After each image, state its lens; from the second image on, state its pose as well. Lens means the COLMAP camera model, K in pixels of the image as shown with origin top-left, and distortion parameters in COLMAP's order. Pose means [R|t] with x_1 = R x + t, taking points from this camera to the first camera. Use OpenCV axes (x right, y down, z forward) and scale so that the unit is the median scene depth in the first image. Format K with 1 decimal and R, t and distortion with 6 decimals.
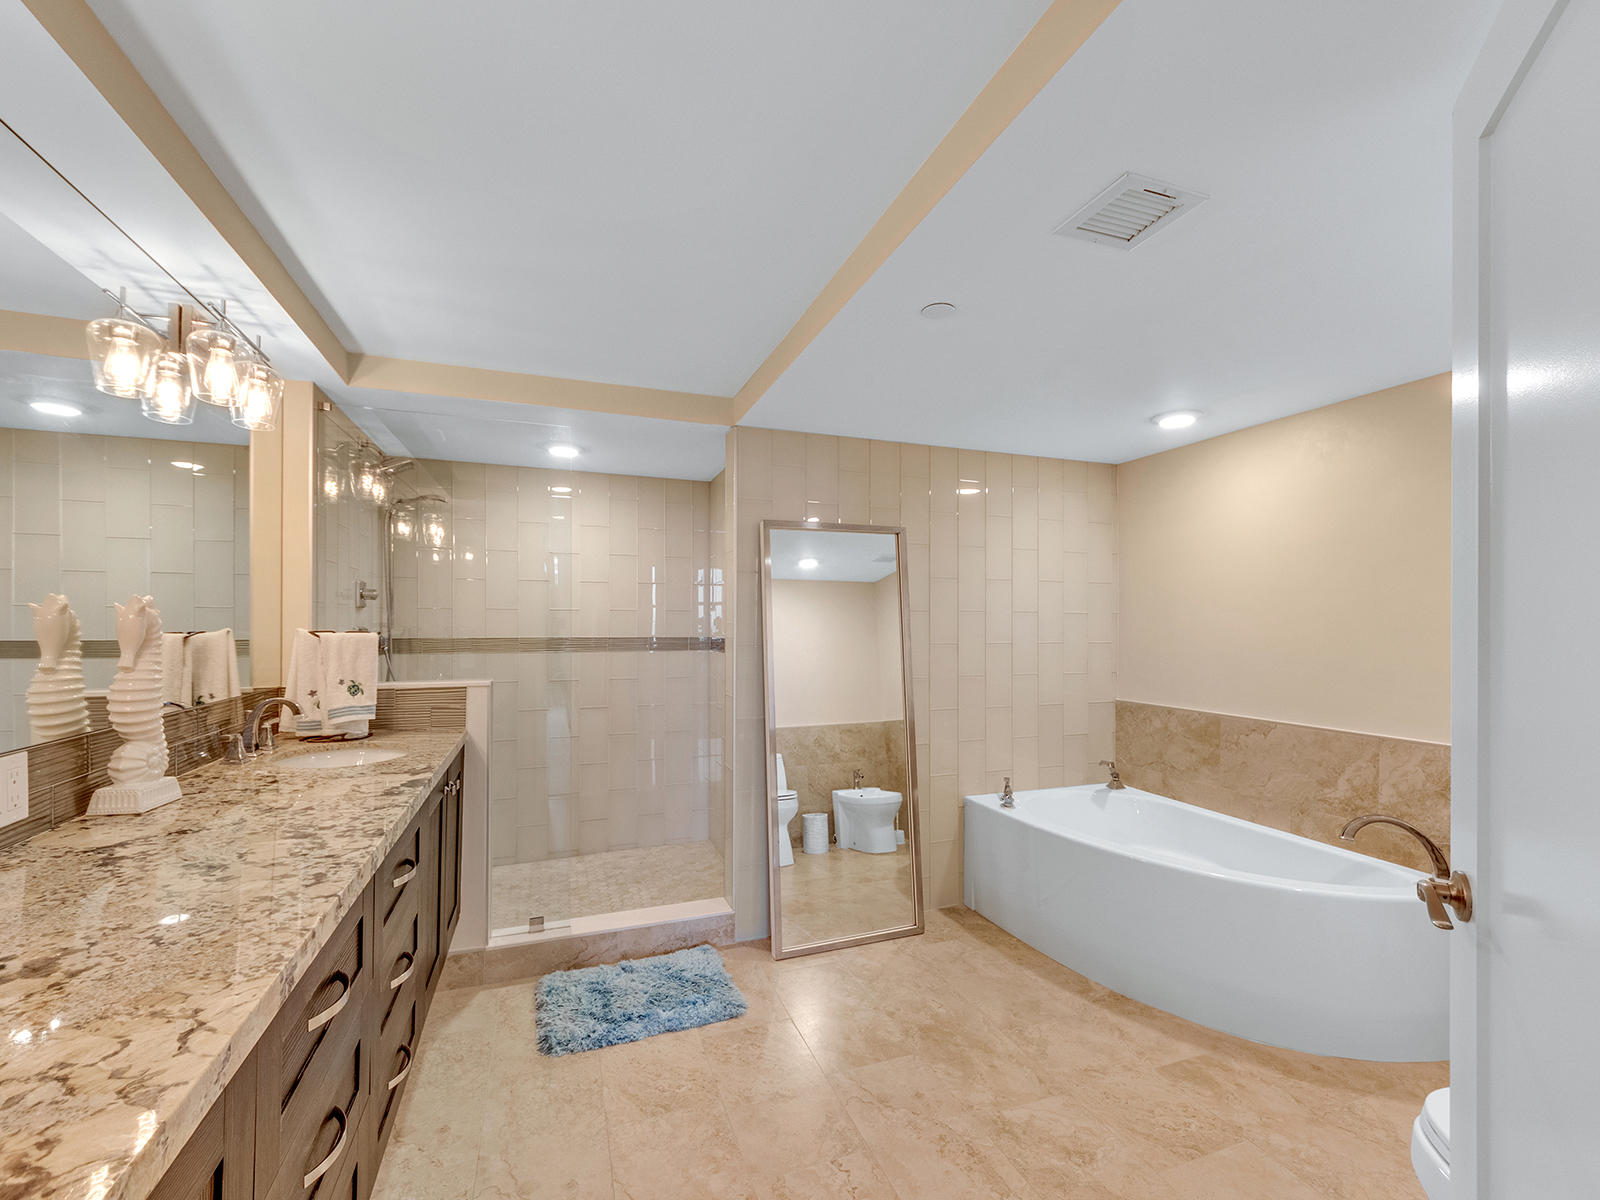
lens RADIAL K [[703.9, 0, 808.8], [0, 703.9, 617.0], [0, 0, 1]] dist [0.000479, -0.004429]
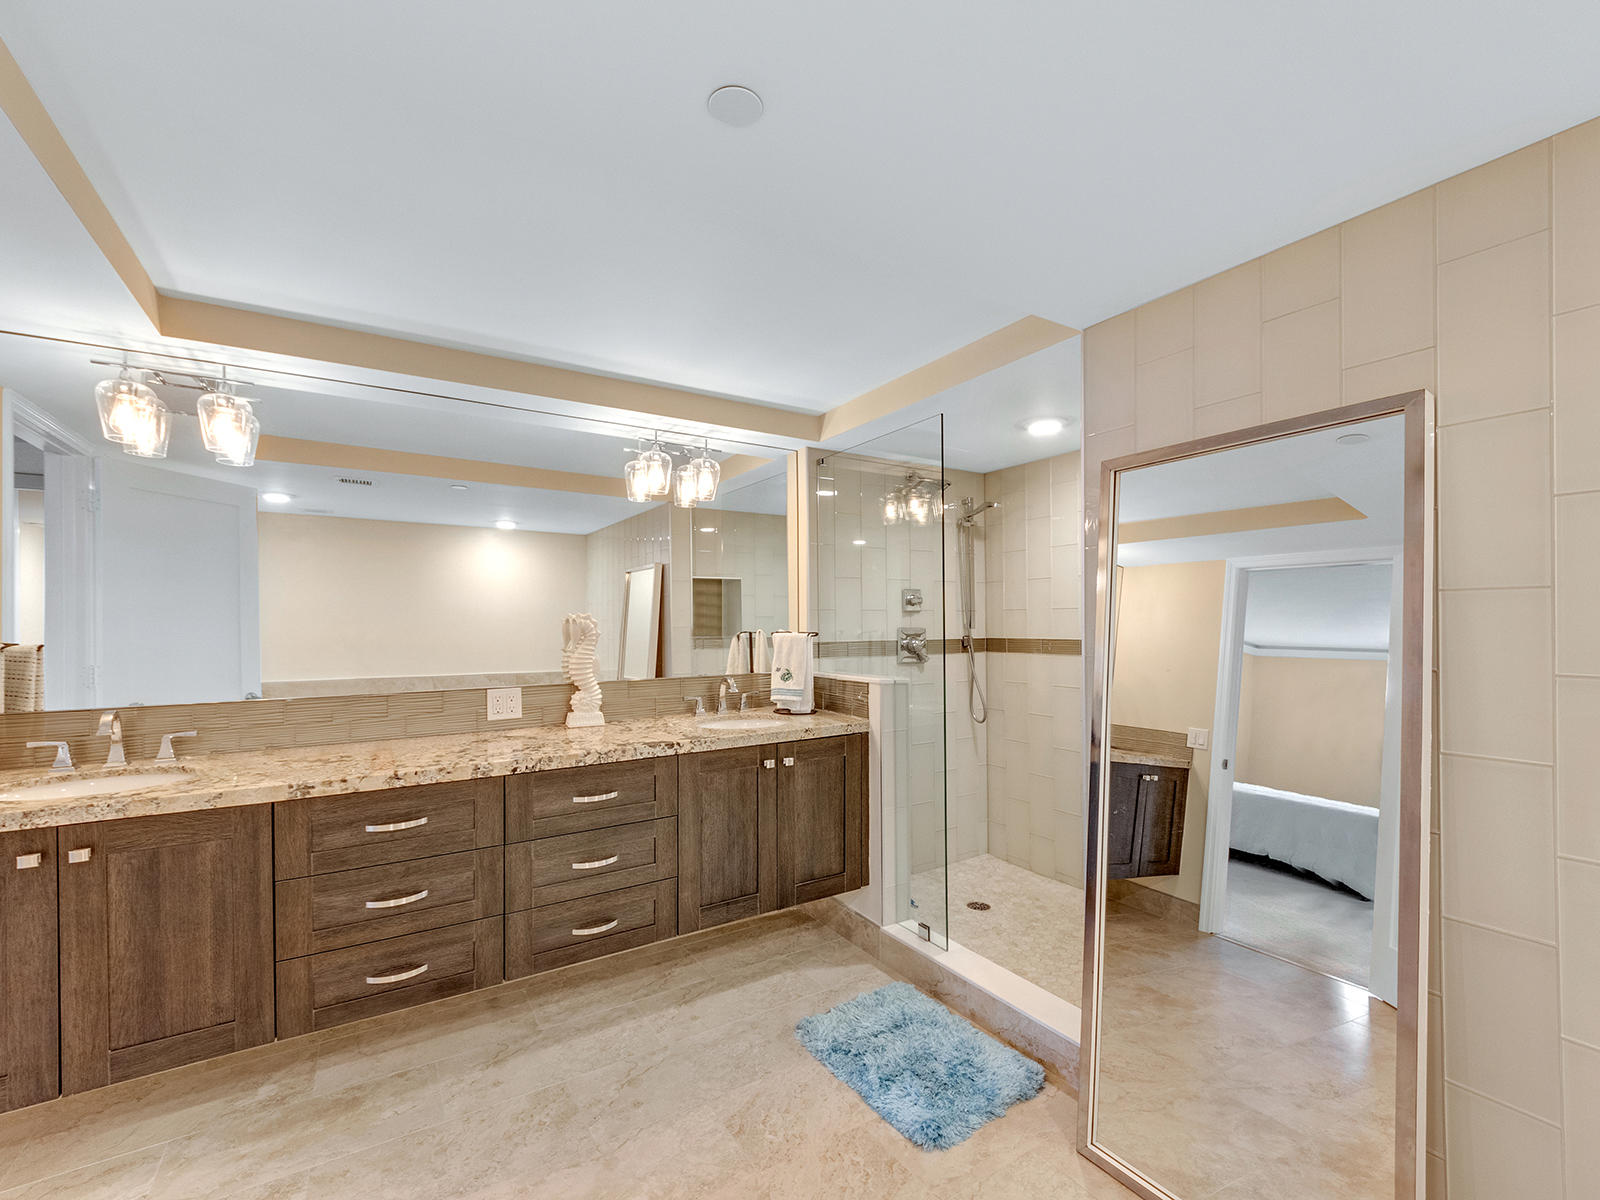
lens RADIAL K [[703.9, 0, 795.6], [0, 703.9, 611.7], [0, 0, 1]] dist [0.000479, -0.004429]
pose [[0.203398, -0.024848, -0.978781, 0.535773], [0.019399, 0.999584, -0.021345, 0.009628], [0.978904, -0.014646, 0.203796, 0.627575]]
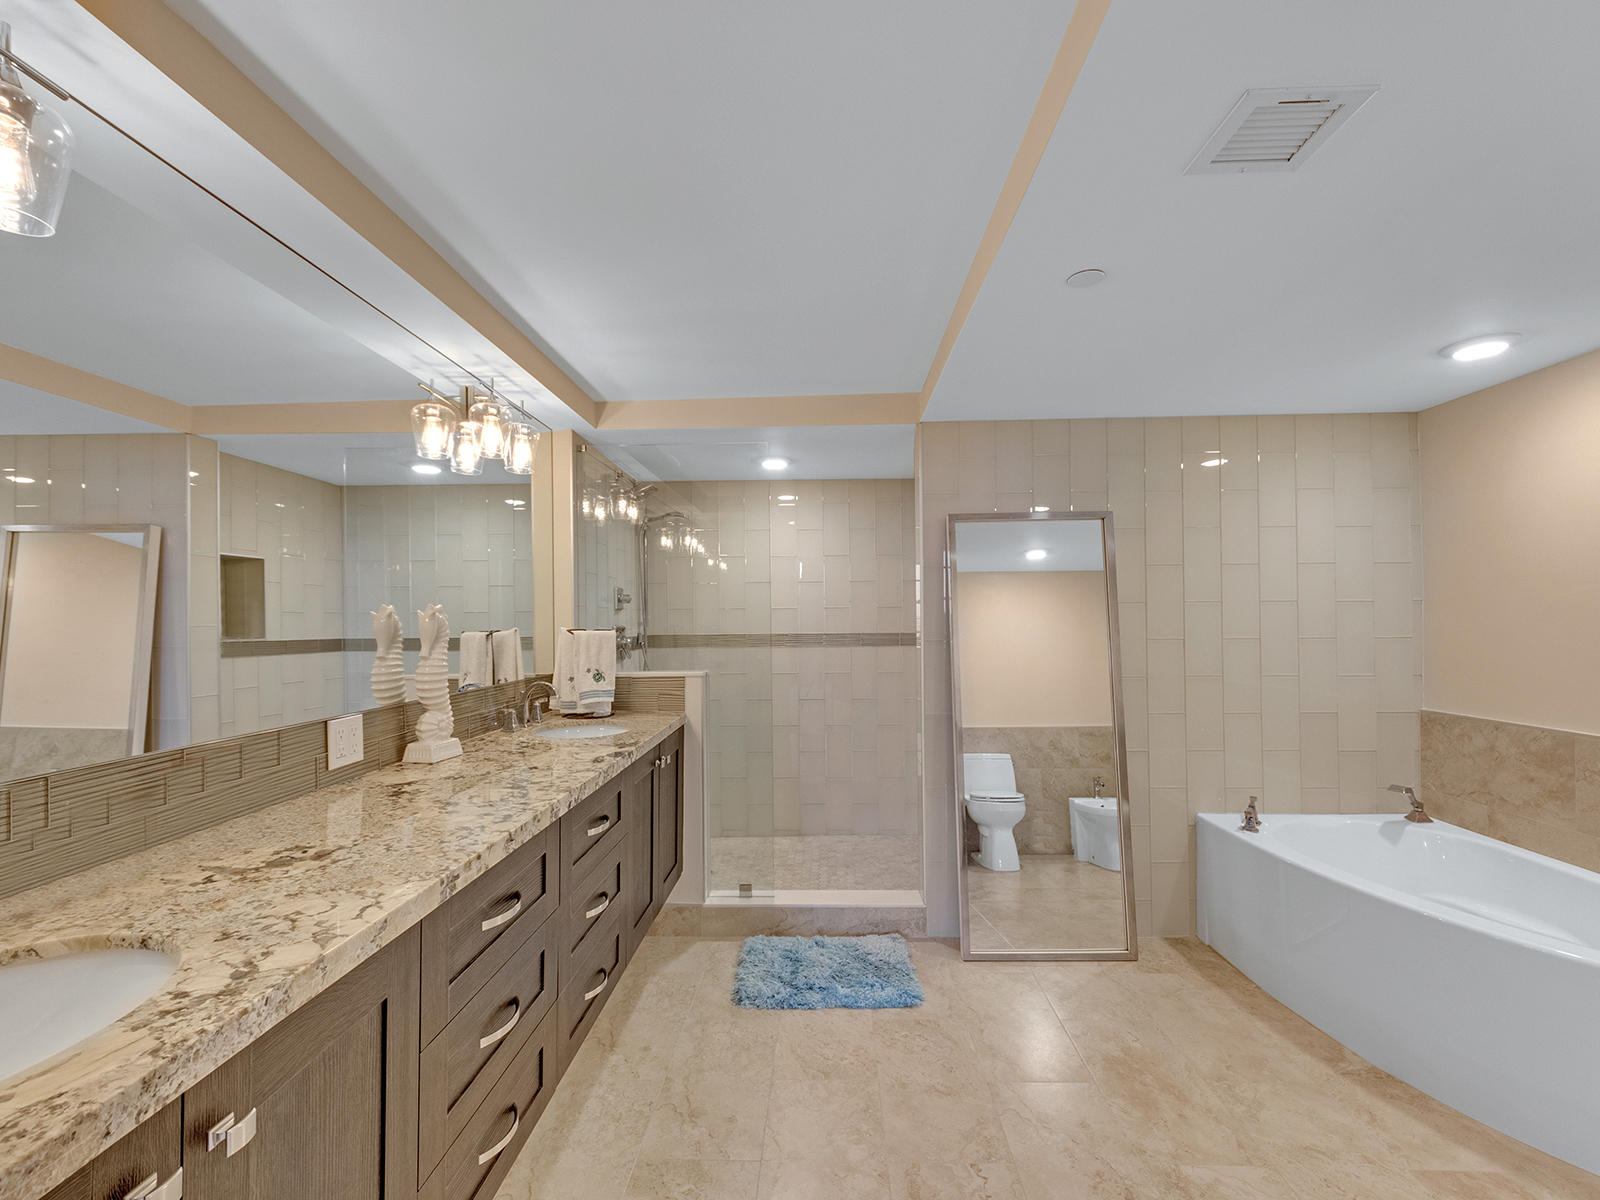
lens RADIAL K [[703.9, 0, 794.3], [0, 703.9, 612.1], [0, 0, 1]] dist [0.000479, -0.004429]
pose [[0.923707, -0.015689, -0.382778, 0.118340], [0.015051, 0.999876, -0.004664, 0.000793], [0.382804, -0.001453, 0.923829, -0.001893]]
